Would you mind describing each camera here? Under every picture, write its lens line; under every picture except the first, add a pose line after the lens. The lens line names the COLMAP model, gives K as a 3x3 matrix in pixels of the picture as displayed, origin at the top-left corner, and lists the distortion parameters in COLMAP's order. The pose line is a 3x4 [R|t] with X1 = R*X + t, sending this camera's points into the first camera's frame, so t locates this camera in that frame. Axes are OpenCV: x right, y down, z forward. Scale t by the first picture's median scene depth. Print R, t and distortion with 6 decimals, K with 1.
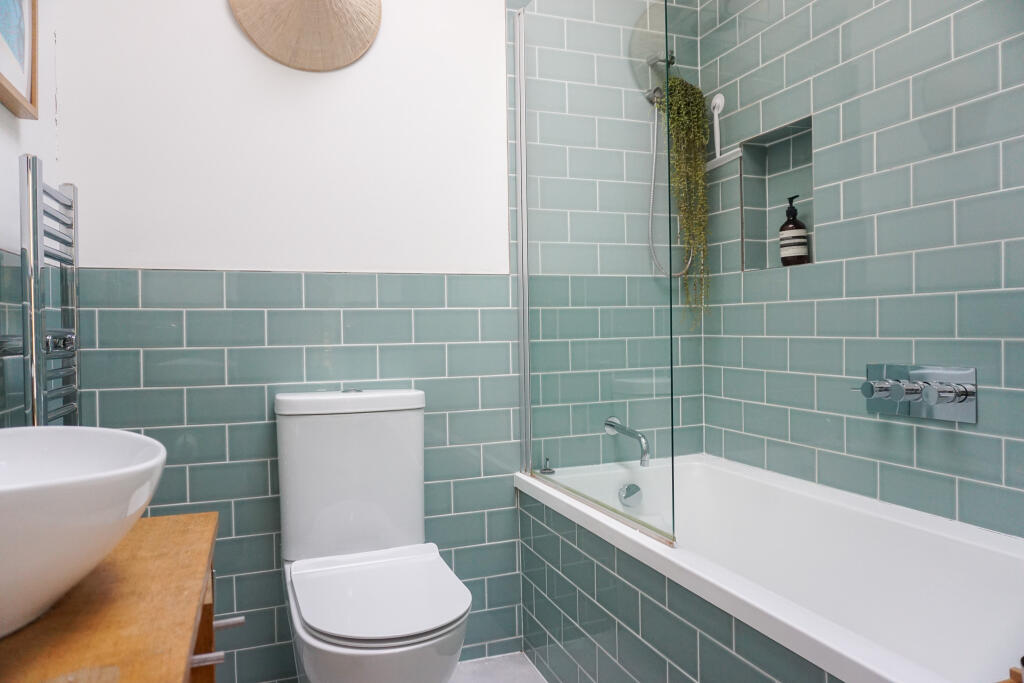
lens RADIAL K [[686.7, 0, 514.7], [0, 686.7, 334.1], [0, 0, 1]] dist [-0.057659, 0.036345]
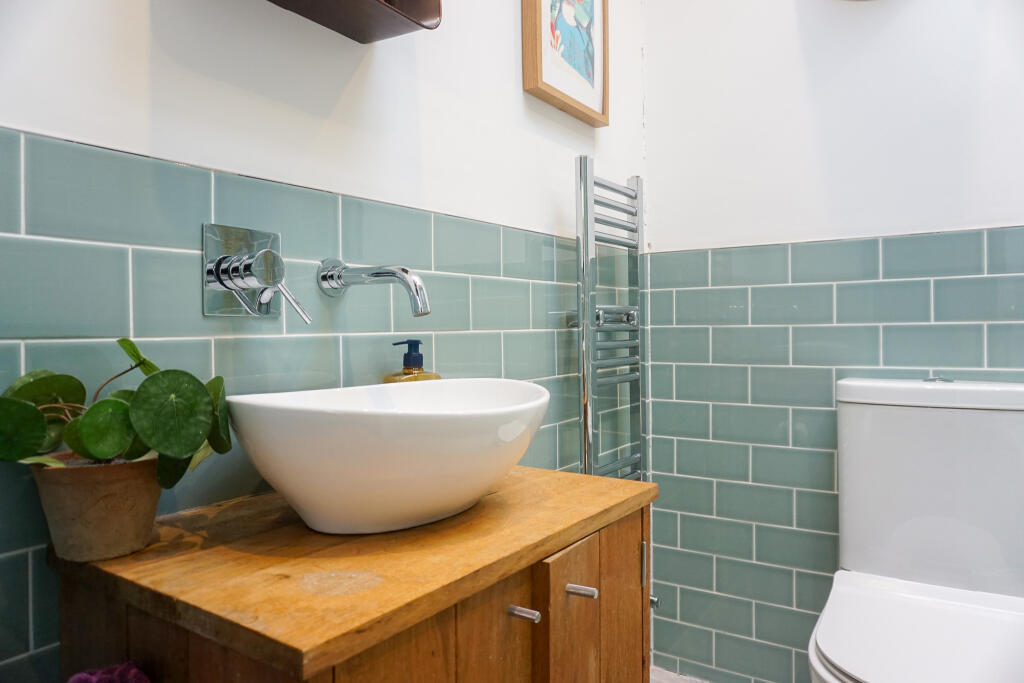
lens RADIAL K [[686.7, 0, 514.7], [0, 686.7, 334.1], [0, 0, 1]] dist [-0.057659, 0.036345]
pose [[0.569266, 0.007791, -0.822116, 0.160844], [0.001357, 0.999945, 0.010416, 0.026512], [0.822152, -0.007045, 0.569224, 0.189363]]
